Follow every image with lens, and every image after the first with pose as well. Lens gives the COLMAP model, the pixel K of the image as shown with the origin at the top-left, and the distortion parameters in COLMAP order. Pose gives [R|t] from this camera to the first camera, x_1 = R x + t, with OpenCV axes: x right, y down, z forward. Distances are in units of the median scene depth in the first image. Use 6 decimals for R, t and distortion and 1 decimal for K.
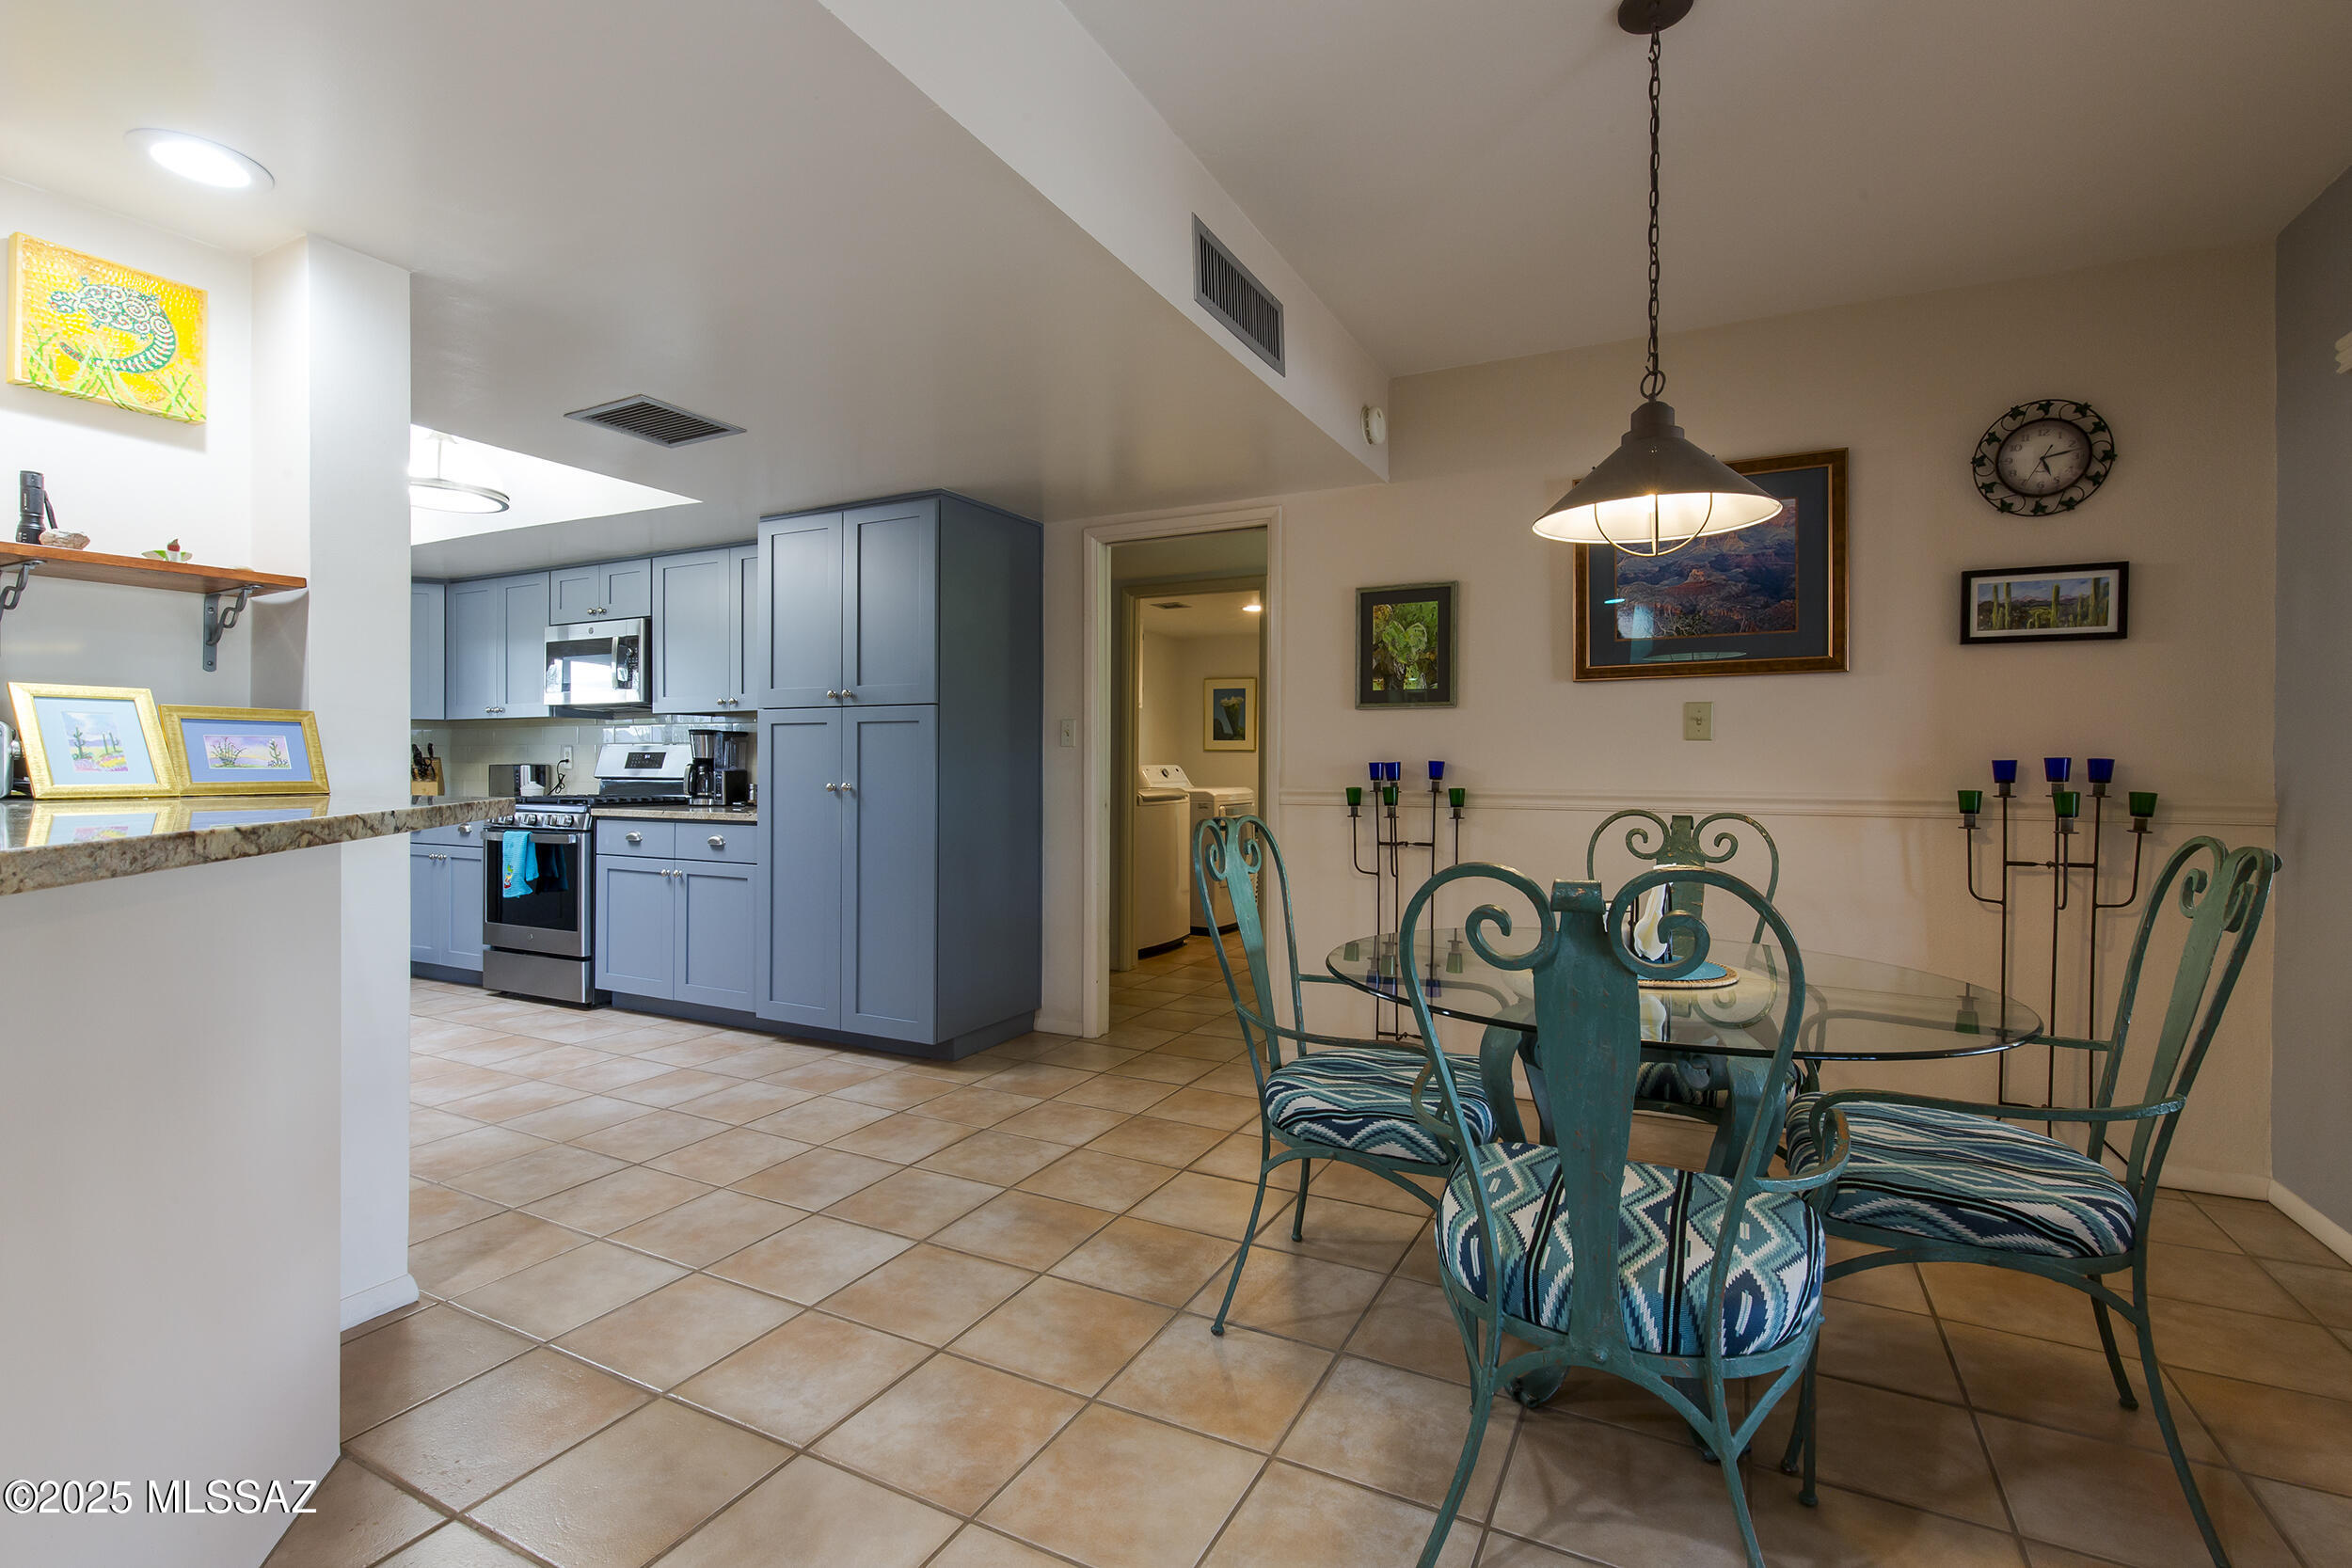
lens RADIAL K [[1076.6, 0, 1185.5], [0, 1076.6, 771.9], [0, 0, 1]] dist [0.008528, -0.002219]
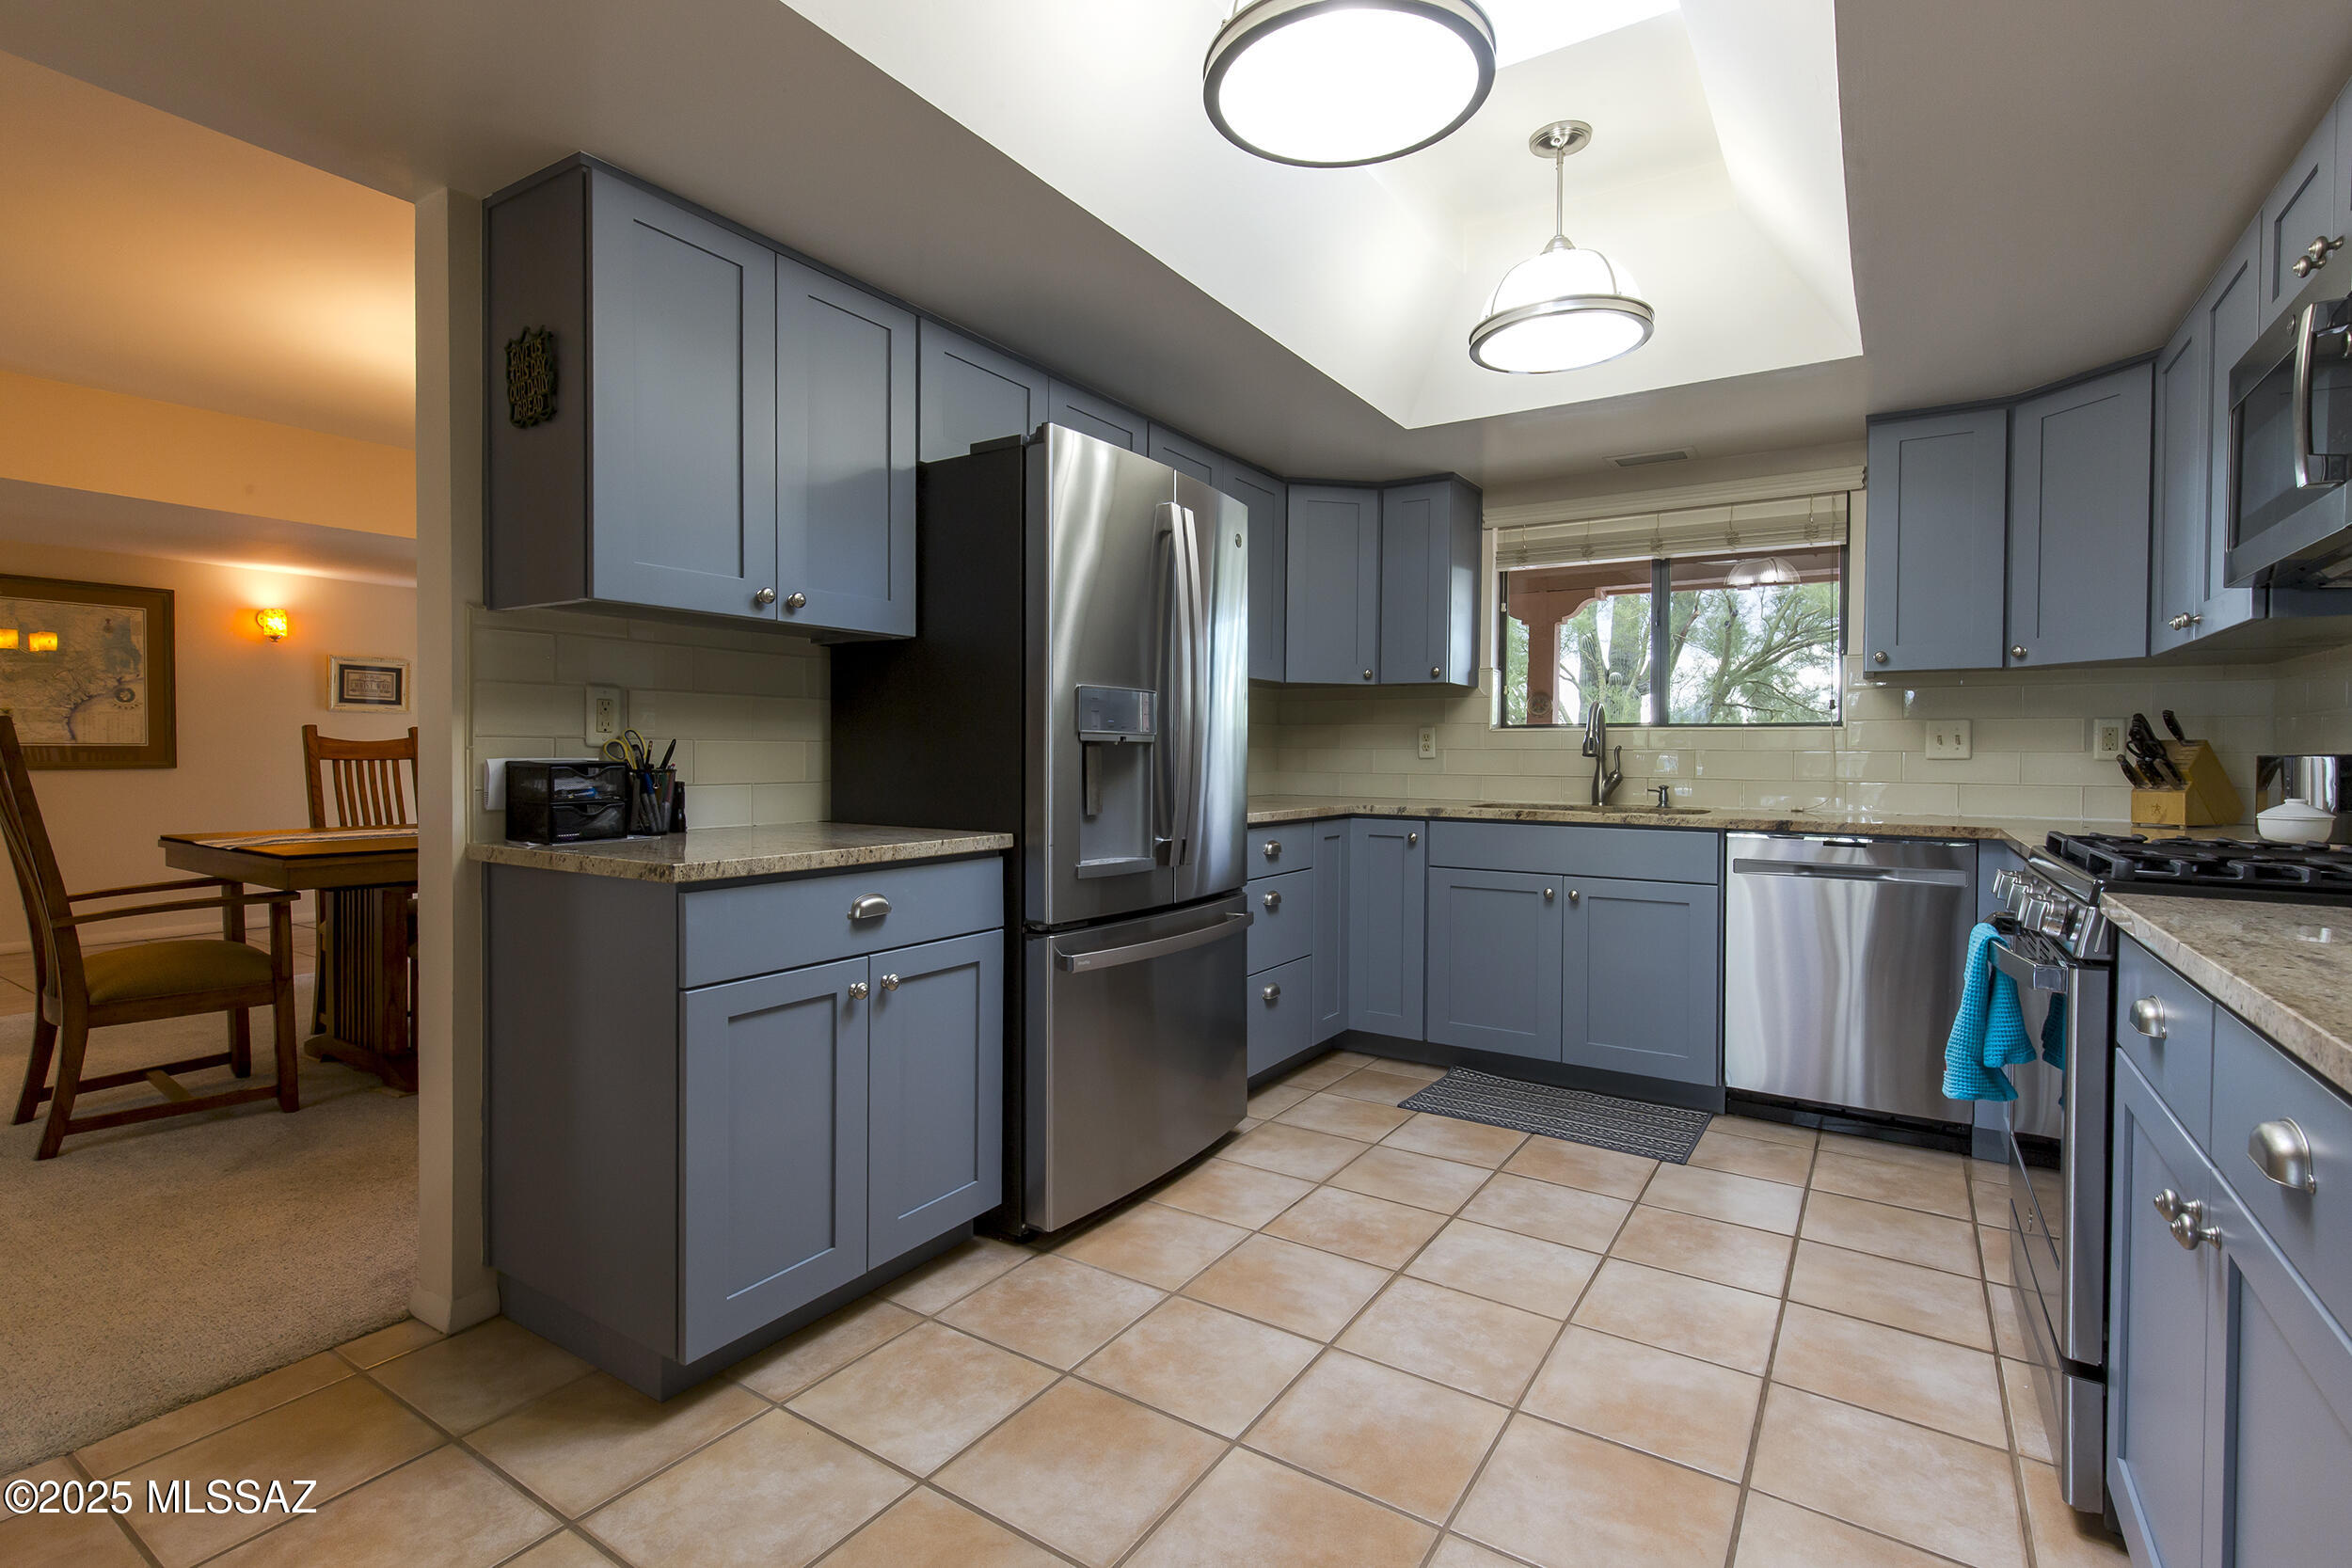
lens RADIAL K [[1076.6, 0, 1179.0], [0, 1076.6, 767.8], [0, 0, 1]] dist [0.008528, -0.002219]
pose [[-0.118883, 0.009765, -0.992860, -0.250265], [-0.010919, 0.999878, 0.011142, -0.002687], [0.992848, 0.012165, -0.118762, 0.909098]]
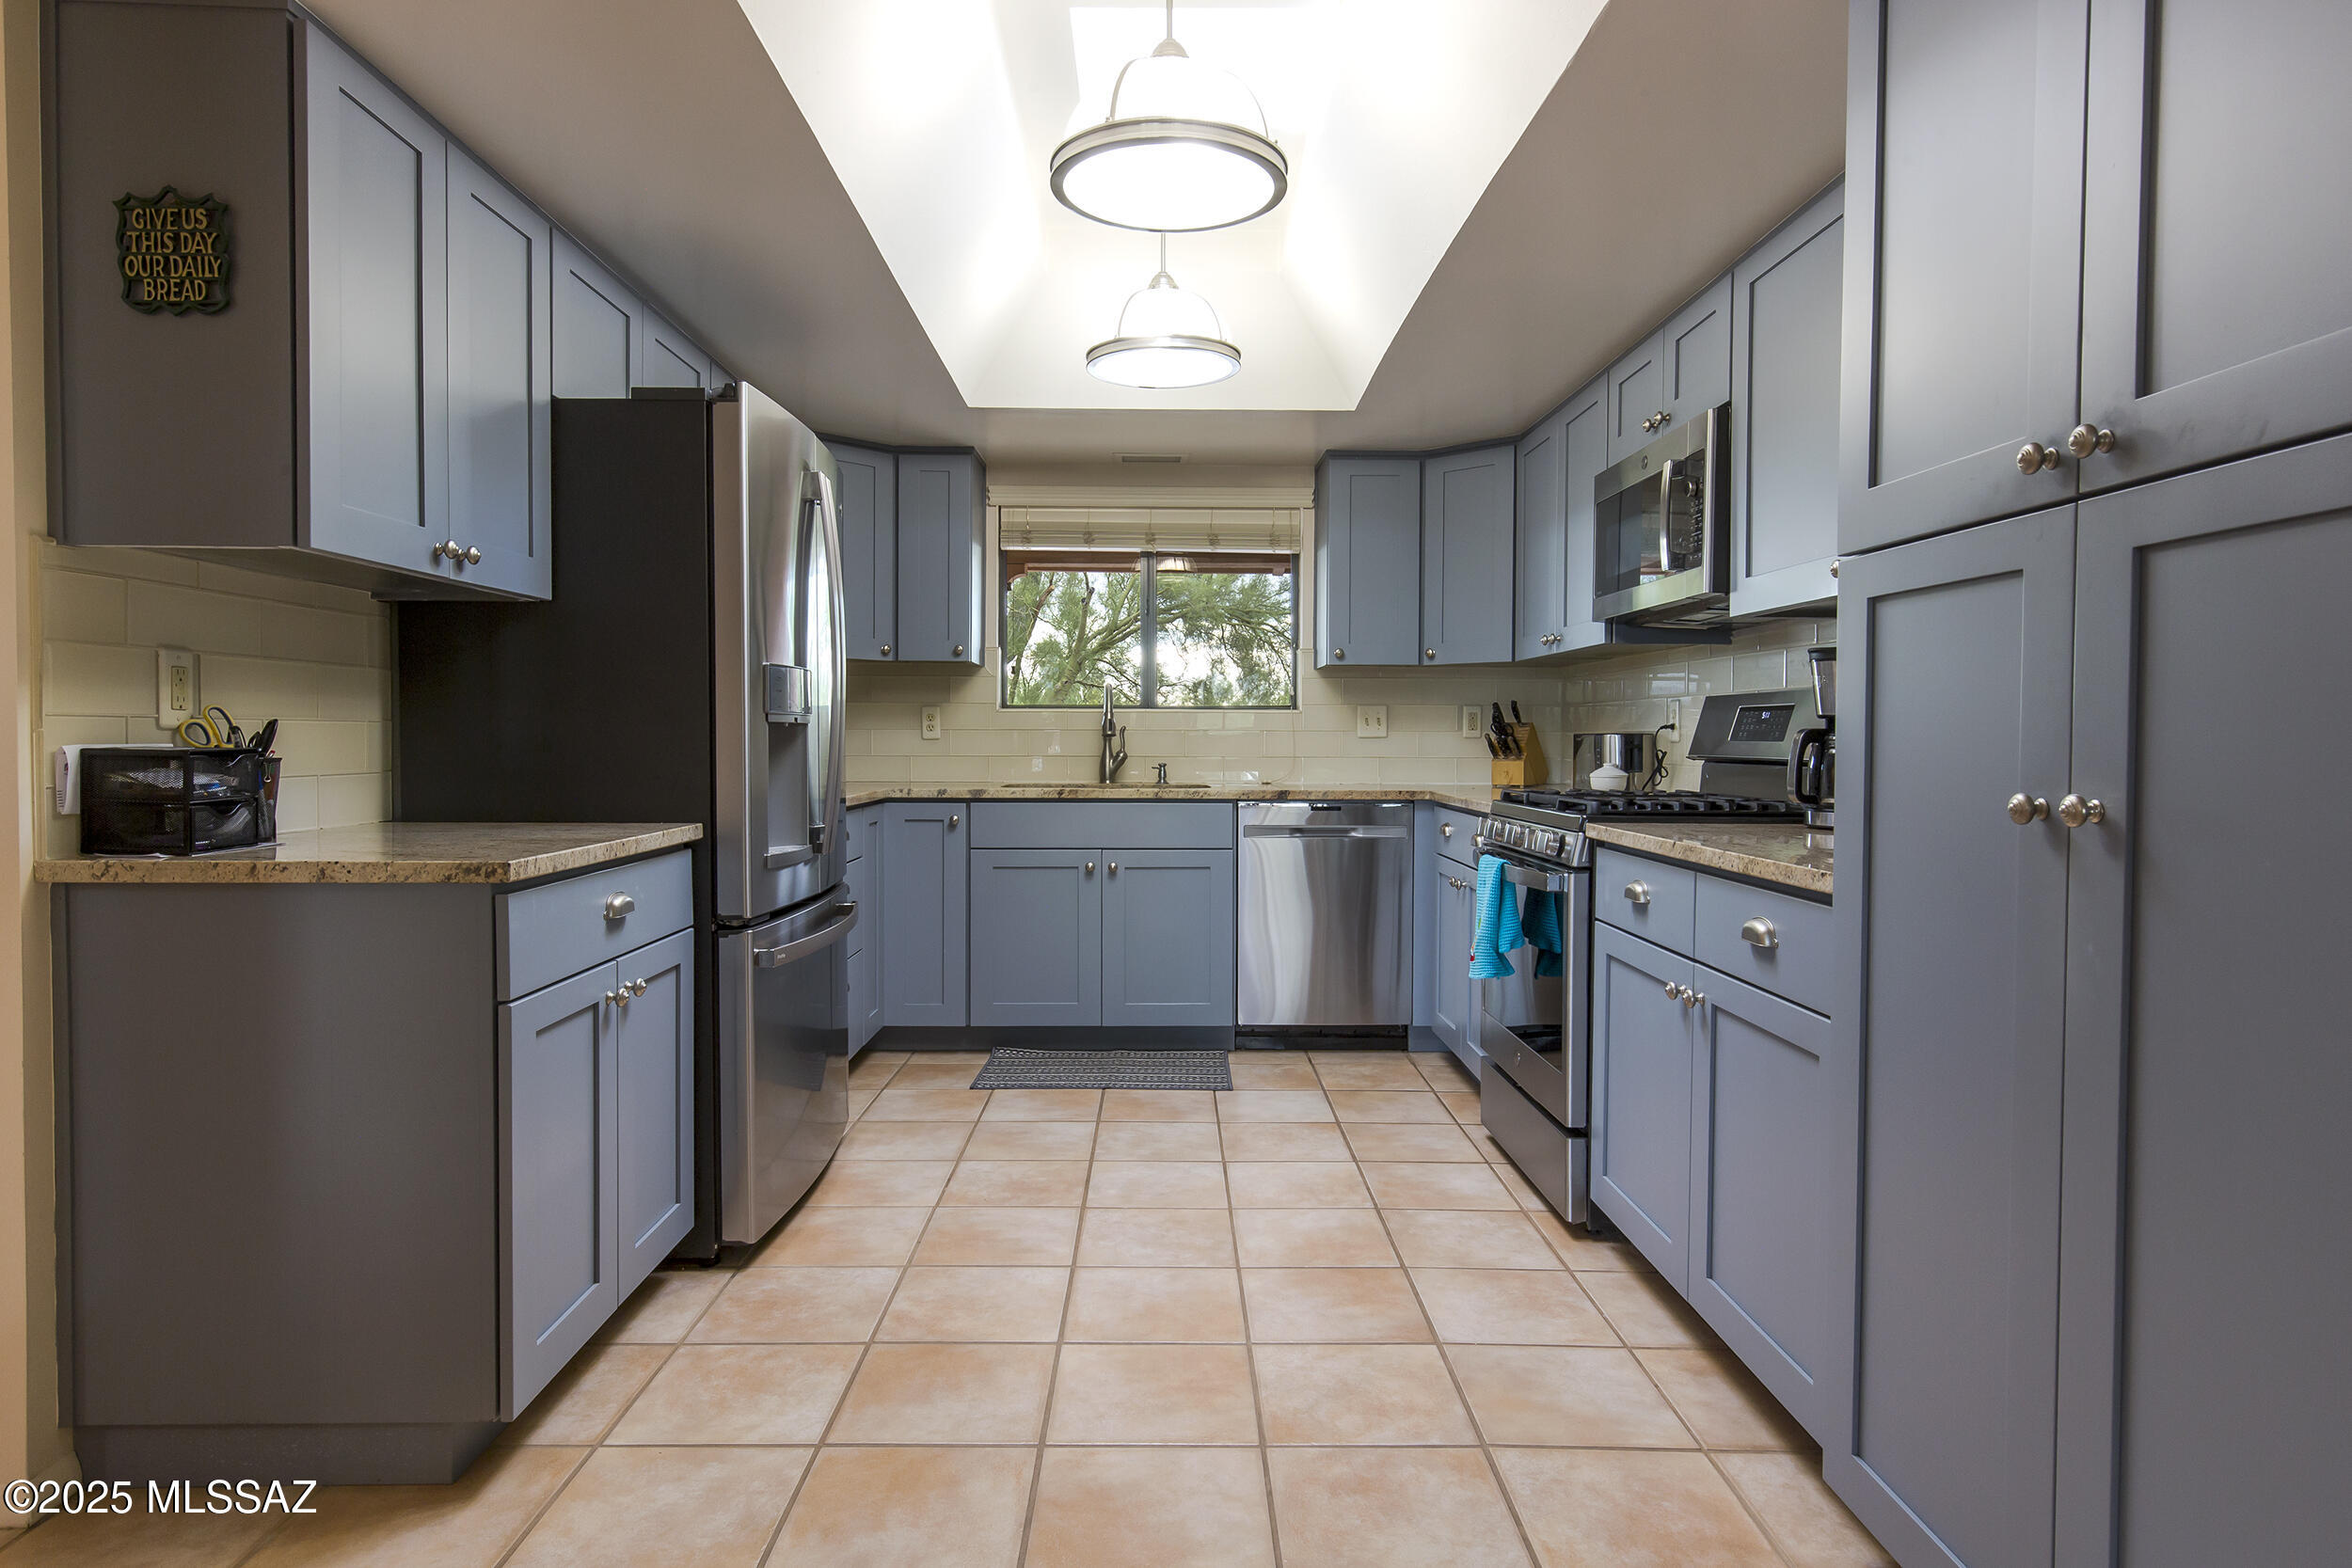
lens RADIAL K [[1311.7, 0, 1156.5], [0, 1311.7, 767.7], [0, 0, 1]] dist [0.003870, 0.000176]
pose [[0.449418, 0.019702, -0.893104, -0.137045], [-0.005601, 0.999799, 0.019238, -0.000969], [0.893304, -0.003643, 0.449438, 0.665568]]
